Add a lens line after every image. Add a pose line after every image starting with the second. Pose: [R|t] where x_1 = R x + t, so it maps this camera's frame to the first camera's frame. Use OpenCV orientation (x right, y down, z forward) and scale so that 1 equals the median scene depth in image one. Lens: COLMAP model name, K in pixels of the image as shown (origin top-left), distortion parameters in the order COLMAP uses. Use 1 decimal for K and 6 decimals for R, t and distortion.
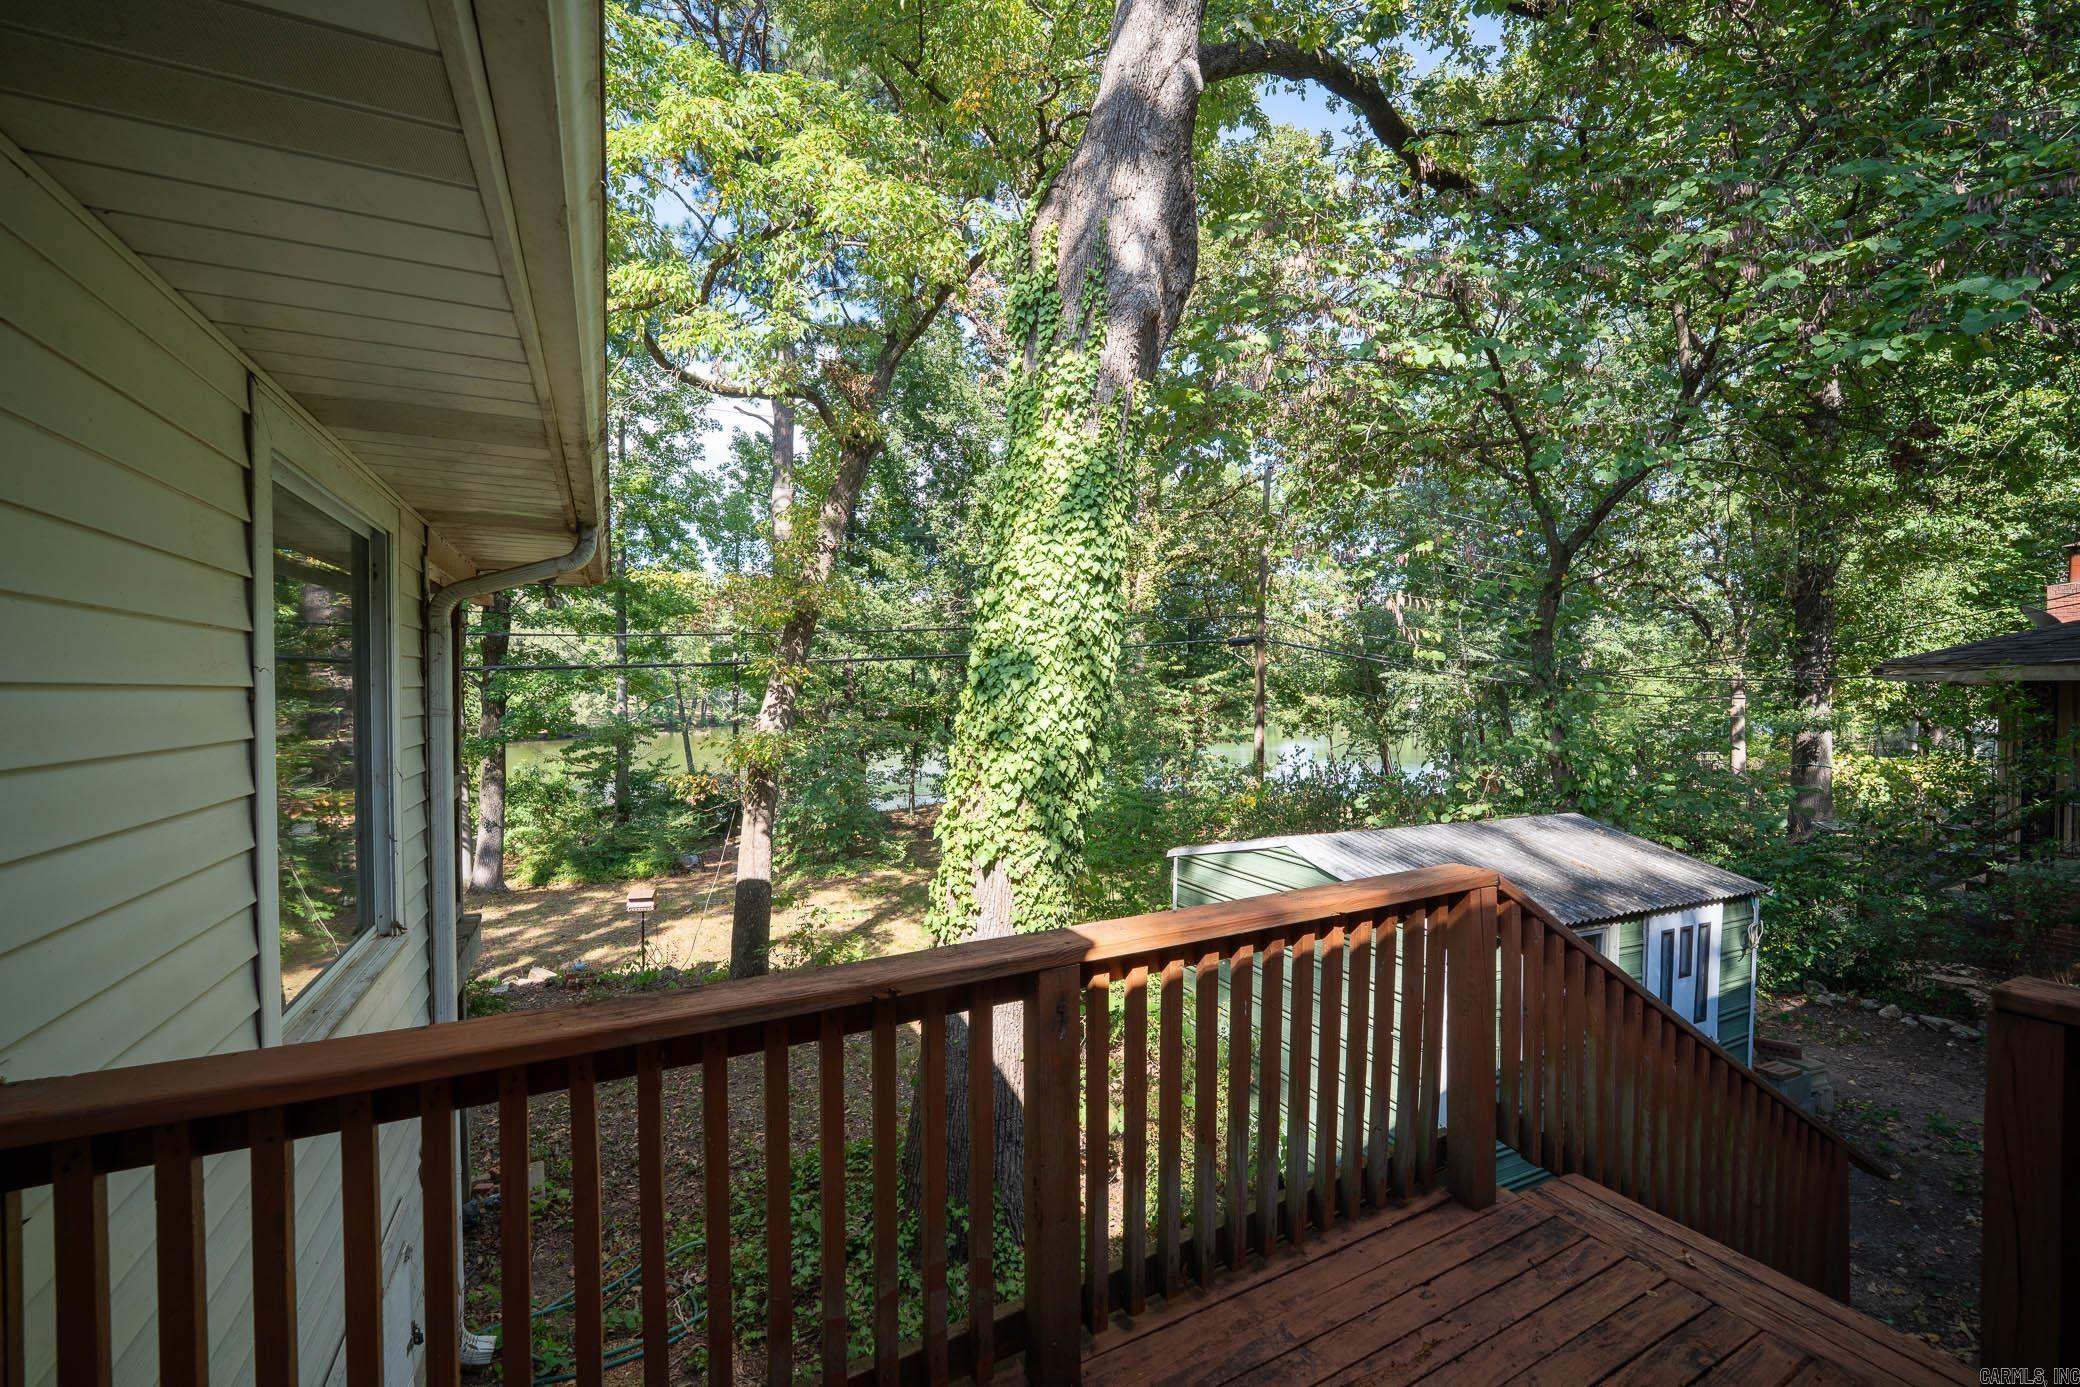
lens RADIAL K [[845.4, 0, 1045.4], [0, 845.4, 694.4], [0, 0, 1]] dist [-0.007866, -0.000290]
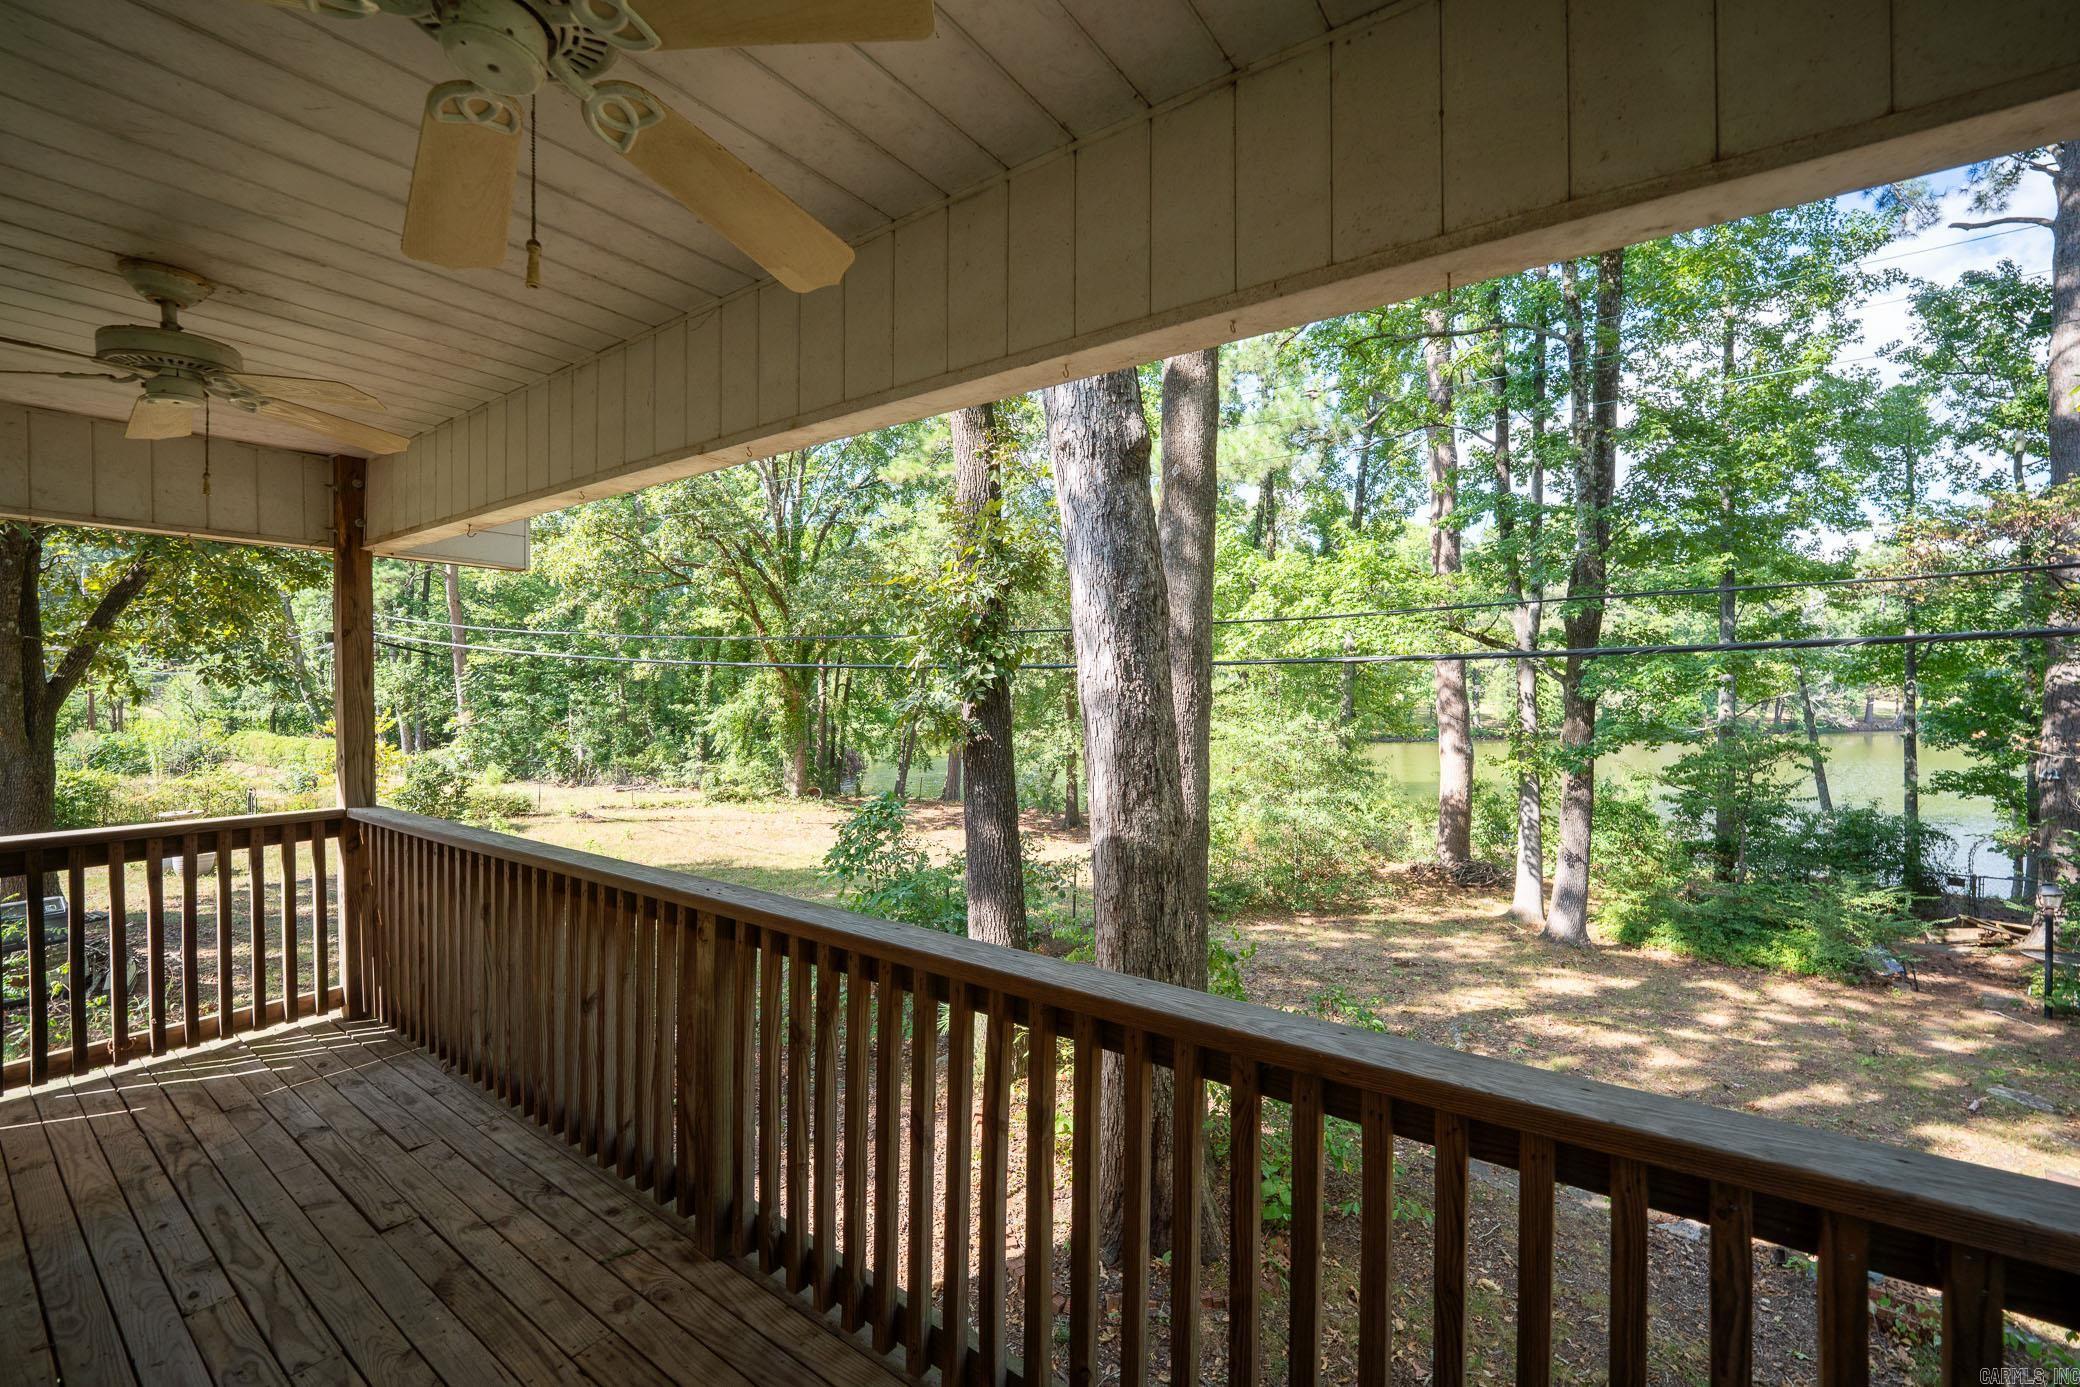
lens RADIAL K [[845.4, 0, 1045.4], [0, 845.4, 694.4], [0, 0, 1]] dist [-0.007866, -0.000290]
pose [[0.462252, 0.012932, -0.886654, -0.185029], [-0.008042, 0.999914, 0.010391, -0.001137], [0.886712, 0.002327, 0.462316, 0.198413]]
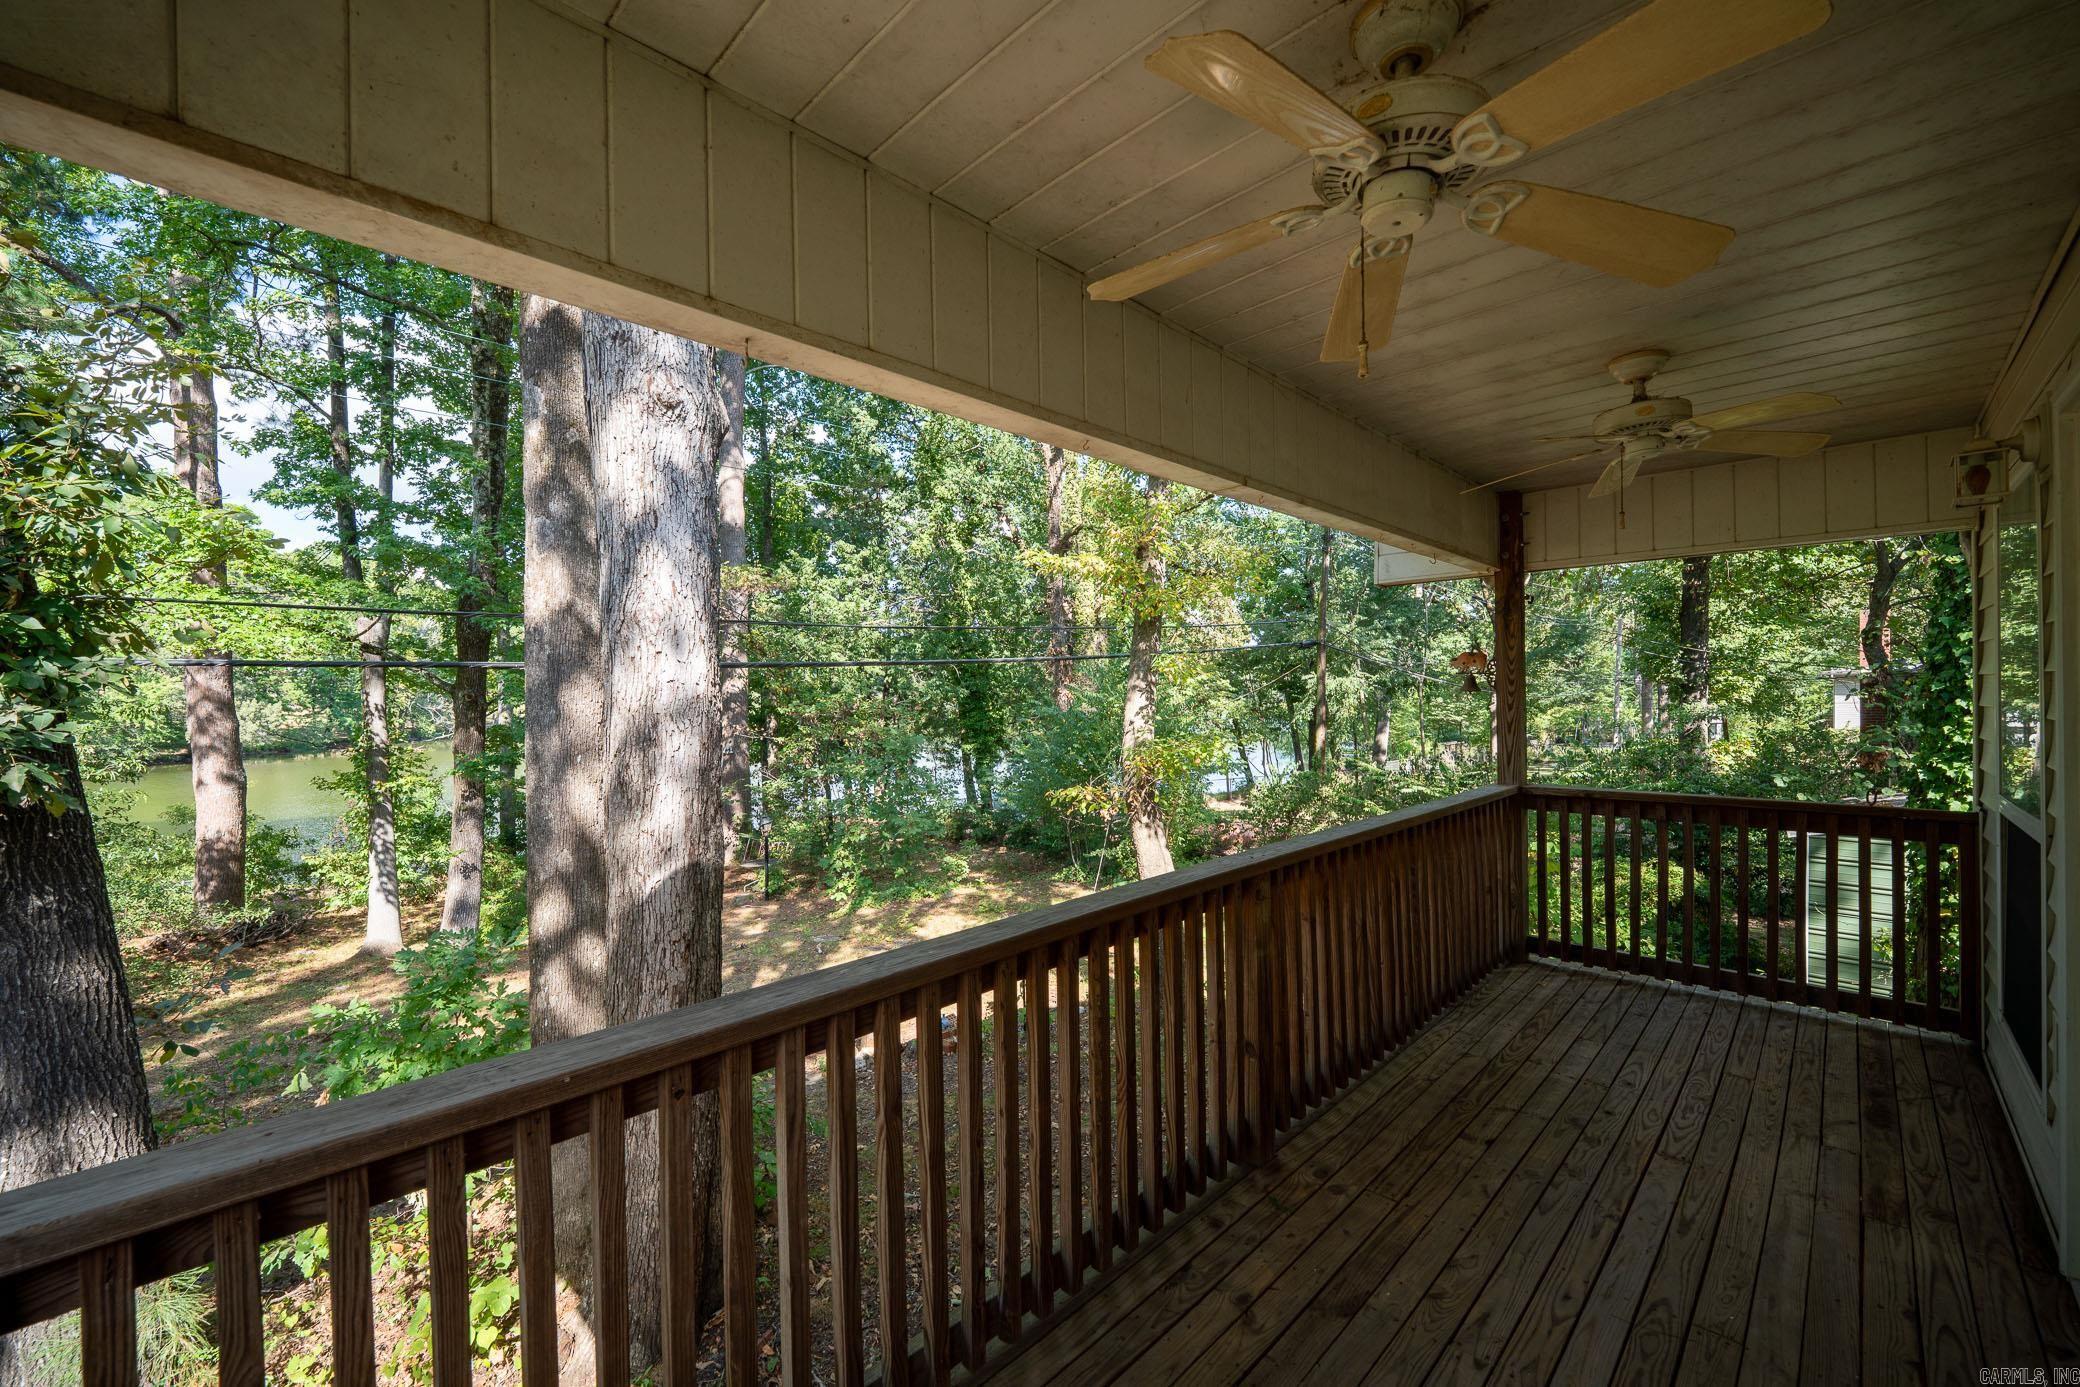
lens RADIAL K [[845.4, 0, 1045.4], [0, 845.4, 694.4], [0, 0, 1]] dist [-0.007866, -0.000290]
pose [[0.947619, -0.006002, 0.319346, -0.378380], [0.007443, 0.999967, -0.003292, 0.000406], [-0.319316, 0.005496, 0.947632, 0.095354]]
